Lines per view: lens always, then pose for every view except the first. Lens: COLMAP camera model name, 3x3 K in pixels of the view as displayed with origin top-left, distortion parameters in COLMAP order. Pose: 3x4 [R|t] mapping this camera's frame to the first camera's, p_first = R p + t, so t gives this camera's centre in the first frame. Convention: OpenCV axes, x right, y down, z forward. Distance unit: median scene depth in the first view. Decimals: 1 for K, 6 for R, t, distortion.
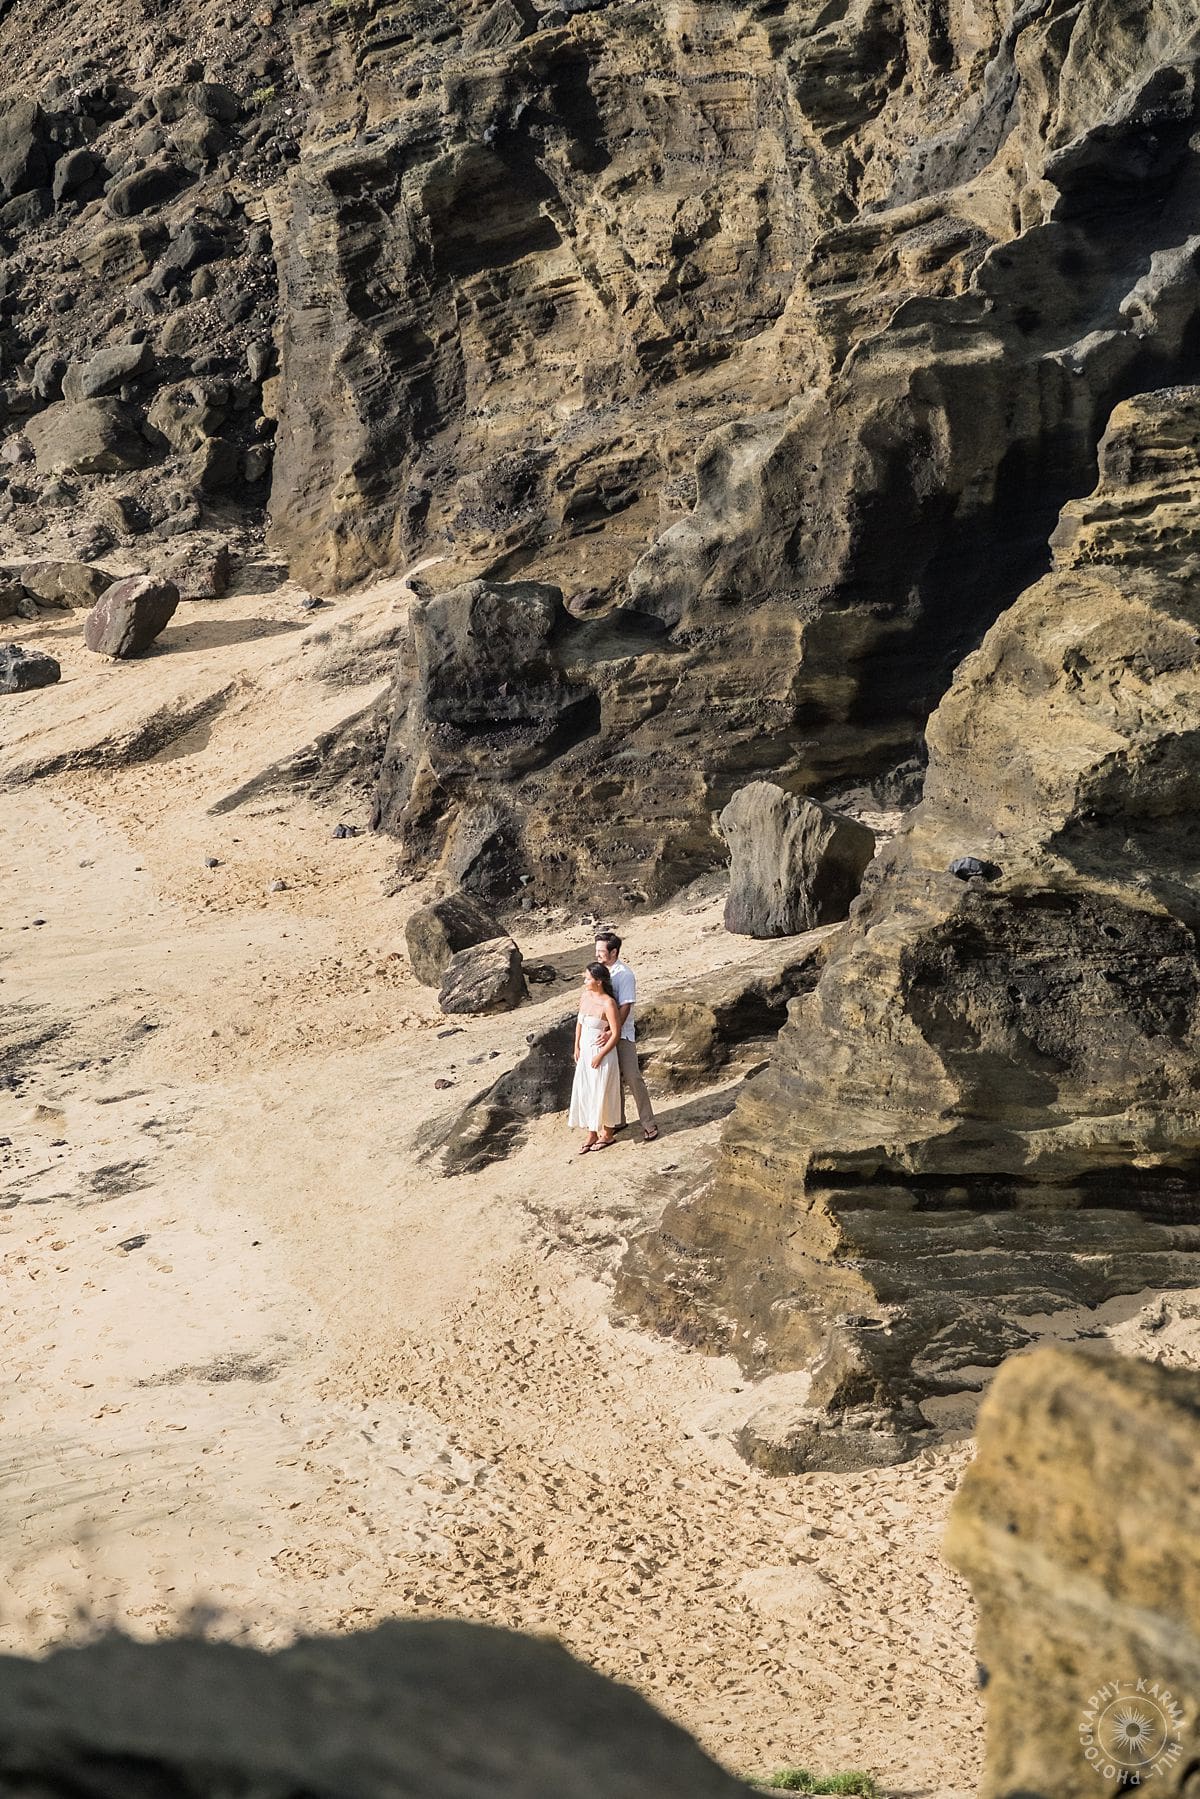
lens RADIAL K [[3007.0, 0, 600.0], [0, 3007.0, 899.5], [0, 0, 1]] dist [0.015805, 0.034357]
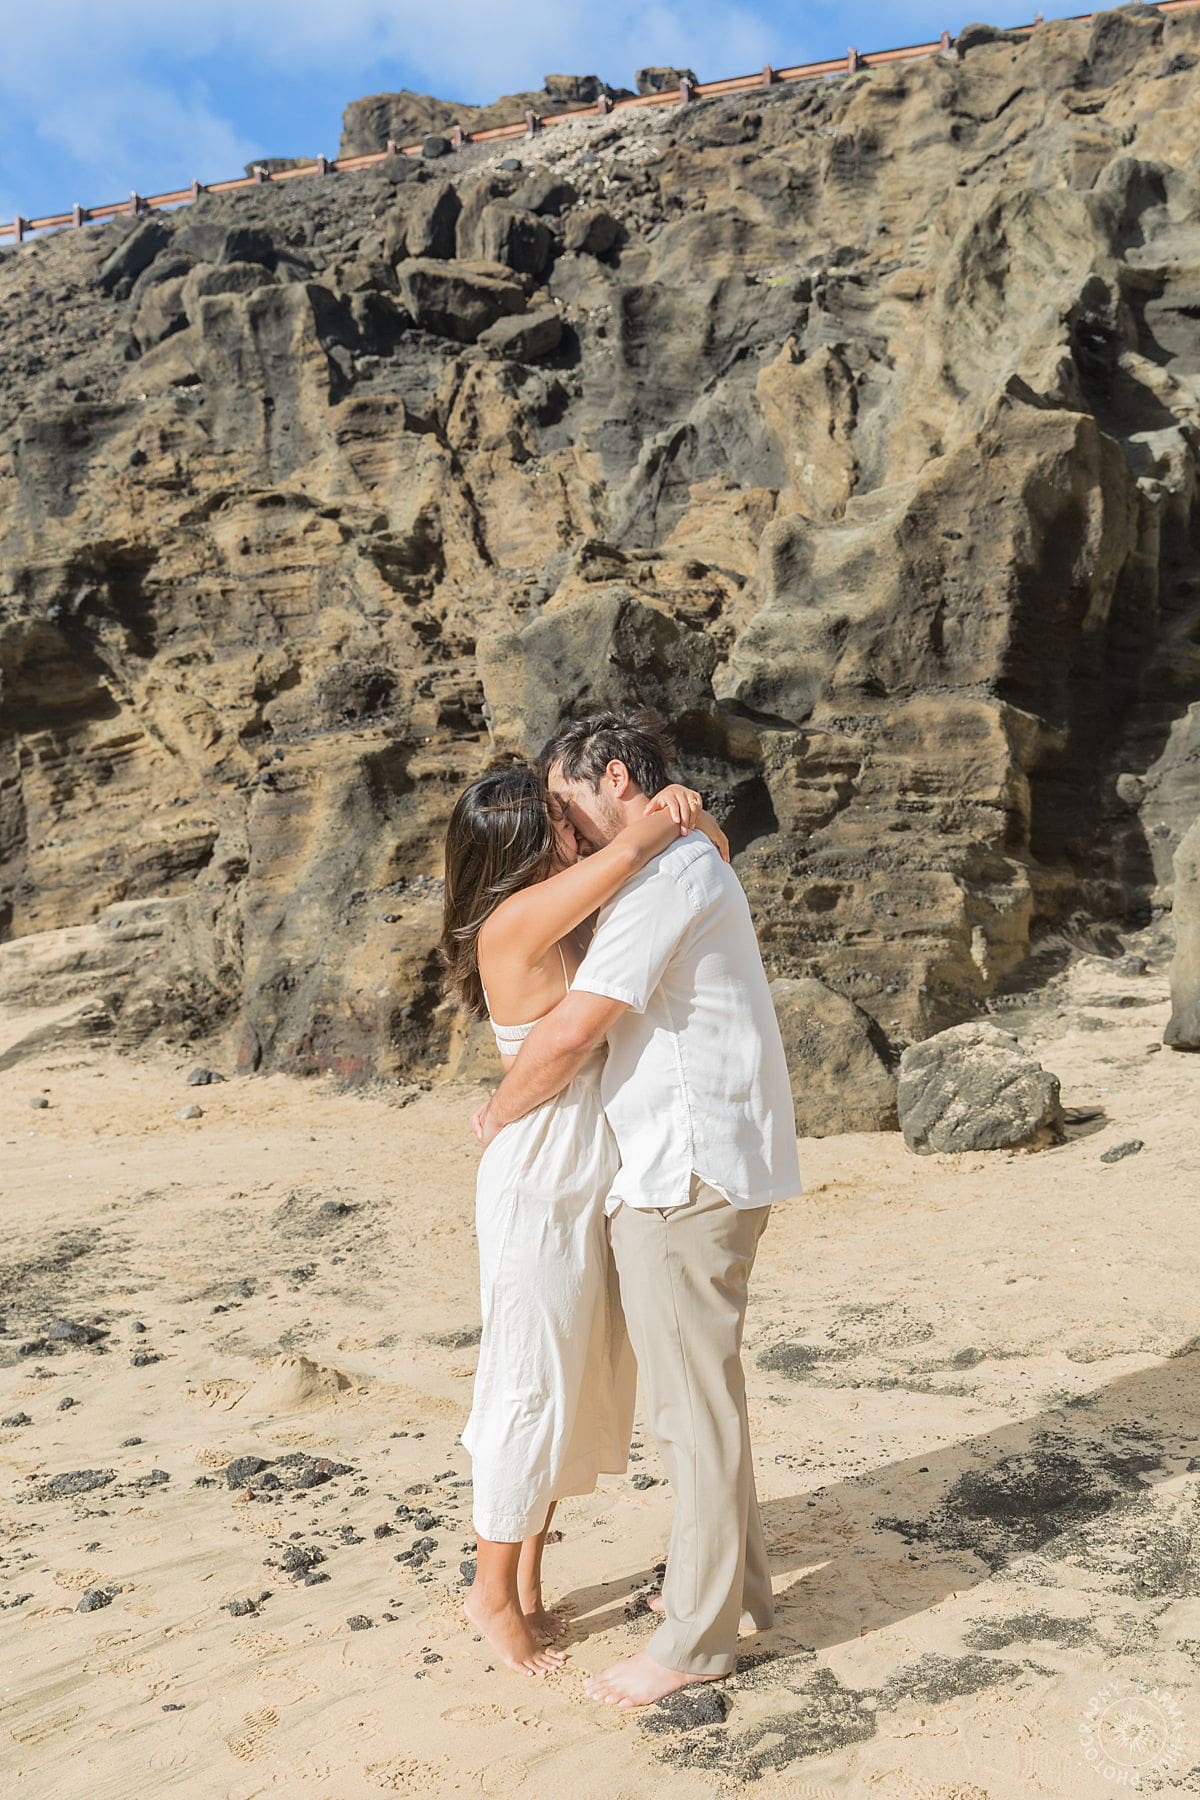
lens RADIAL K [[1688.9, 0, 599.0], [0, 1688.9, 958.7], [0, 0, 1]] dist [0.010767, 0.012287]
pose [[0.907657, 0.032660, 0.418440, -0.164770], [0.073832, 0.968997, -0.235784, 0.050873], [-0.413168, 0.244905, 0.877105, 0.580416]]
